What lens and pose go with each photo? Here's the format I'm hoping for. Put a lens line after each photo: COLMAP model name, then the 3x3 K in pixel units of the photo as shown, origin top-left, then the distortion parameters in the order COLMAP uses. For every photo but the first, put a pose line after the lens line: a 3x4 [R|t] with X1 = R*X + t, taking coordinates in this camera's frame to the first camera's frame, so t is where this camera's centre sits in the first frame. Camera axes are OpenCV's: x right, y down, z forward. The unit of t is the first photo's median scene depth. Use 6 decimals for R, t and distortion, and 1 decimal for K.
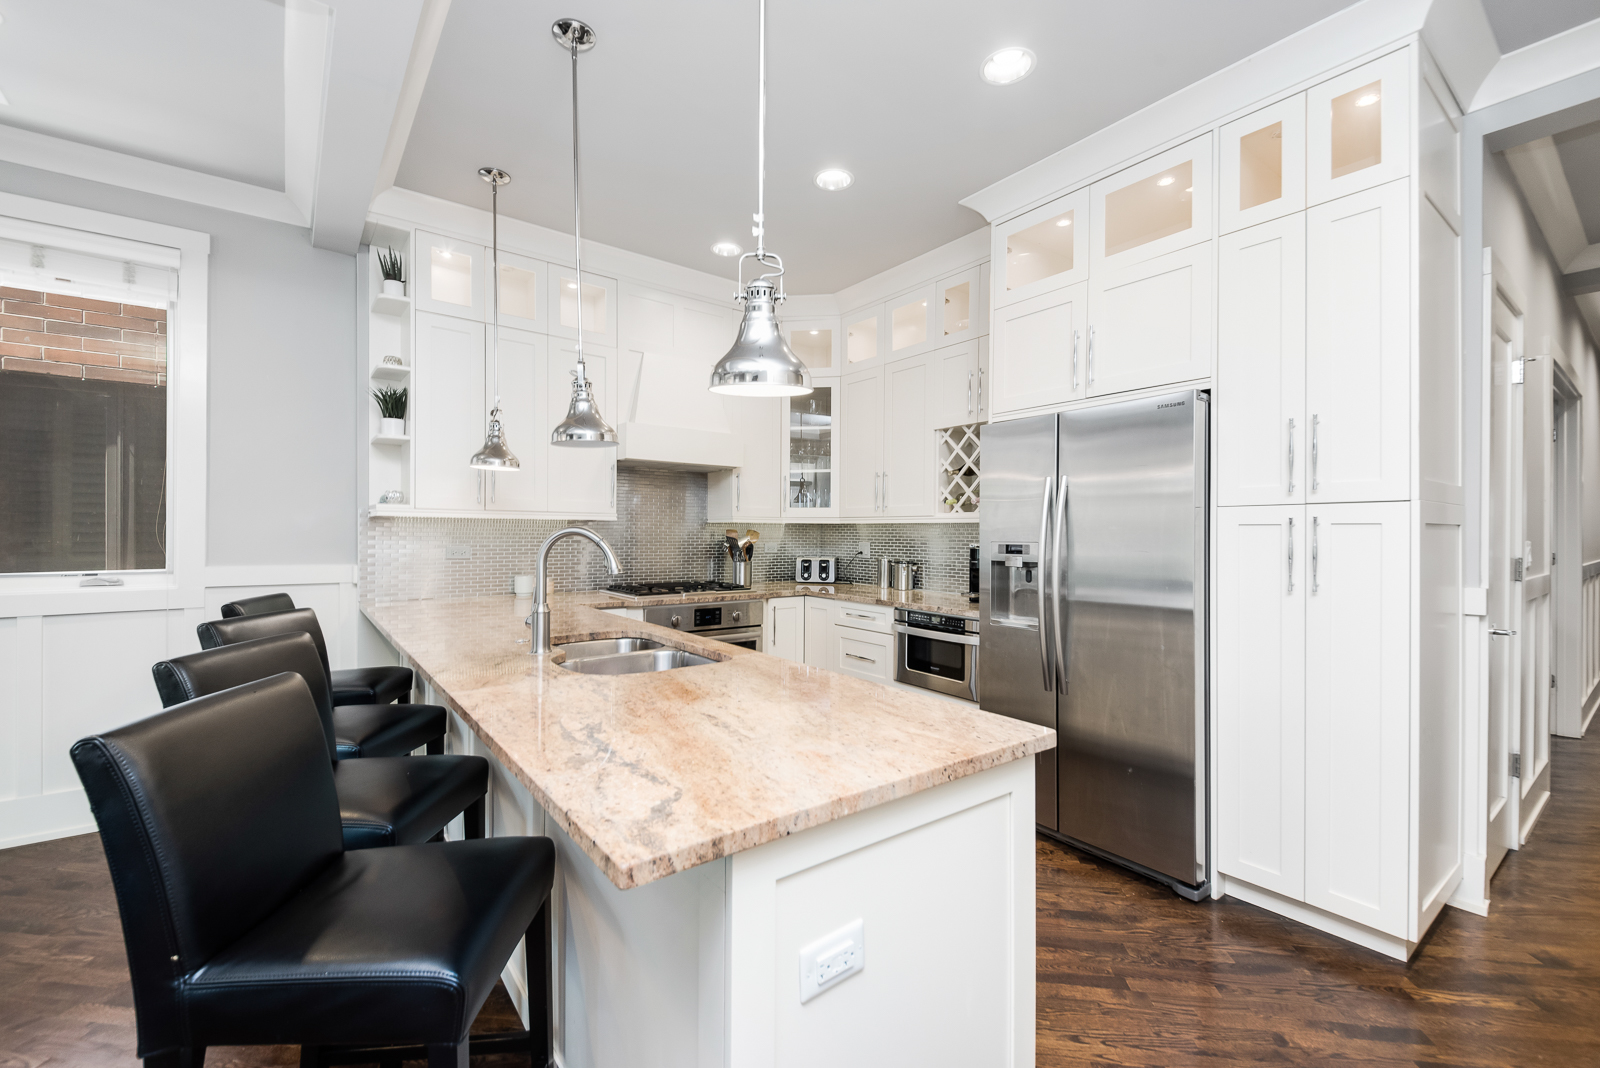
lens RADIAL K [[665.8, 0, 796.8], [0, 665.8, 532.3], [0, 0, 1]] dist [0.028136, 0.000198]
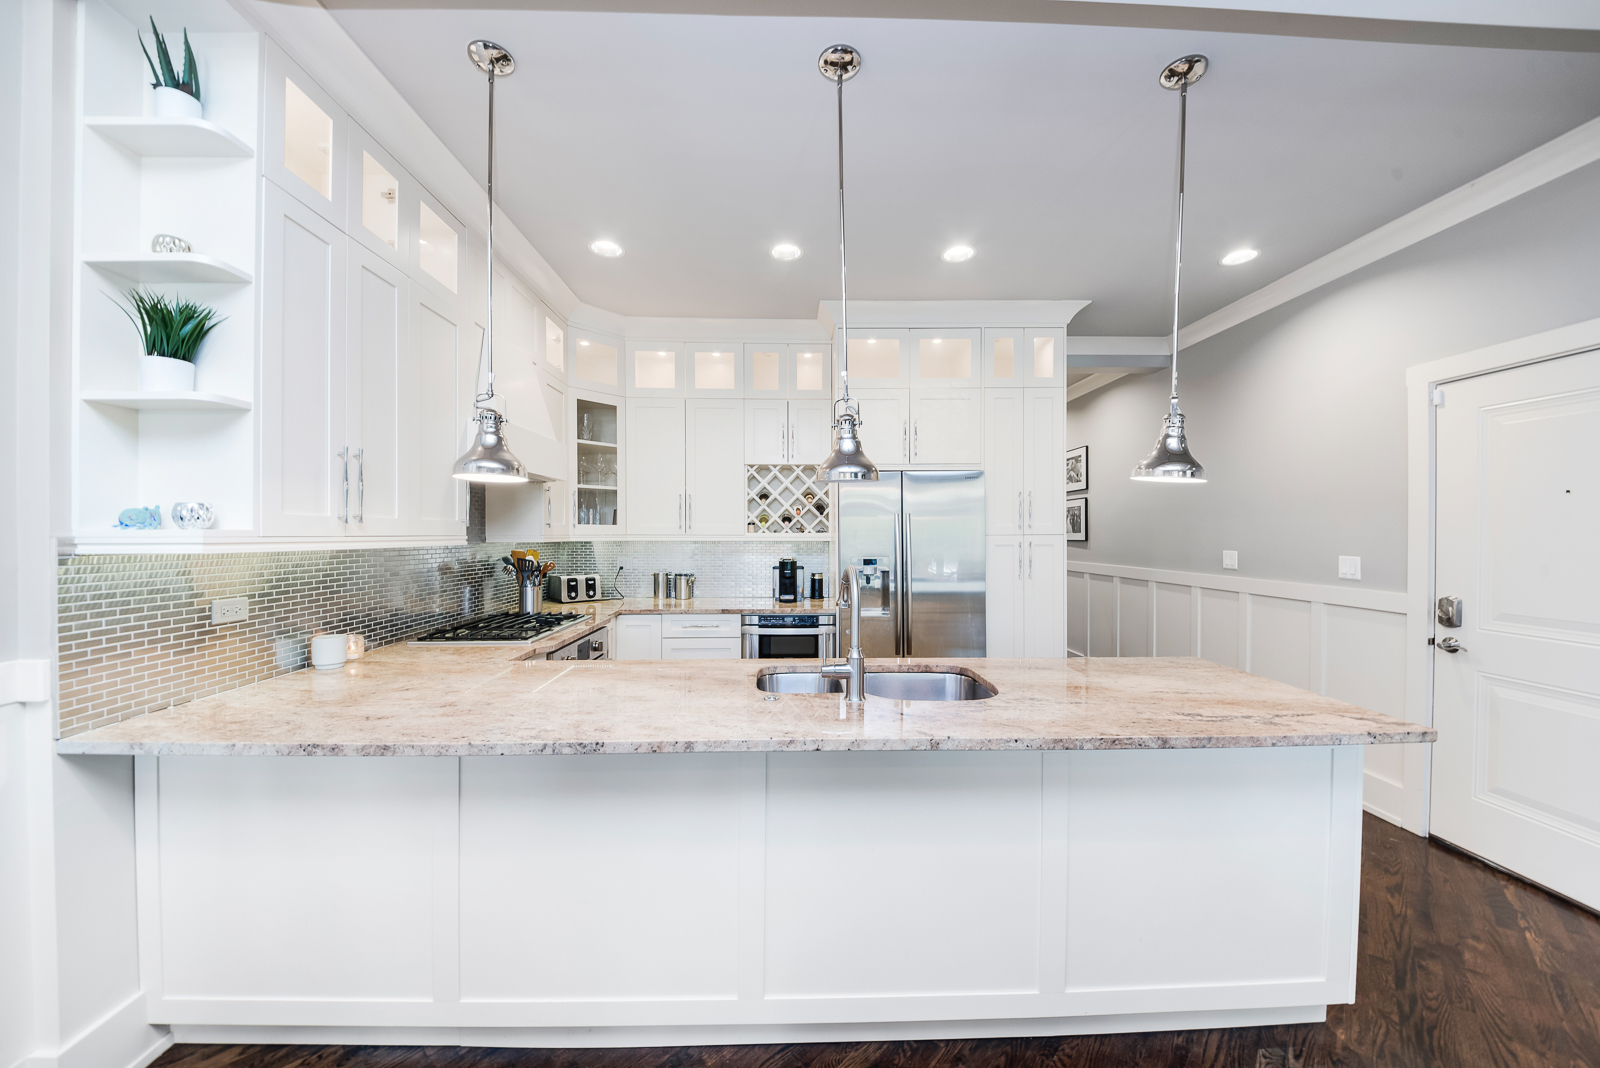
lens RADIAL K [[562.0, 0, 813.4], [0, 562.0, 540.9], [0, 0, 1]] dist [-0.002965, -0.000588]
pose [[0.570400, -0.019028, 0.821146, -0.663008], [0.004146, 0.999786, 0.020287, -0.040900], [-0.821356, -0.008167, 0.570357, 0.369972]]
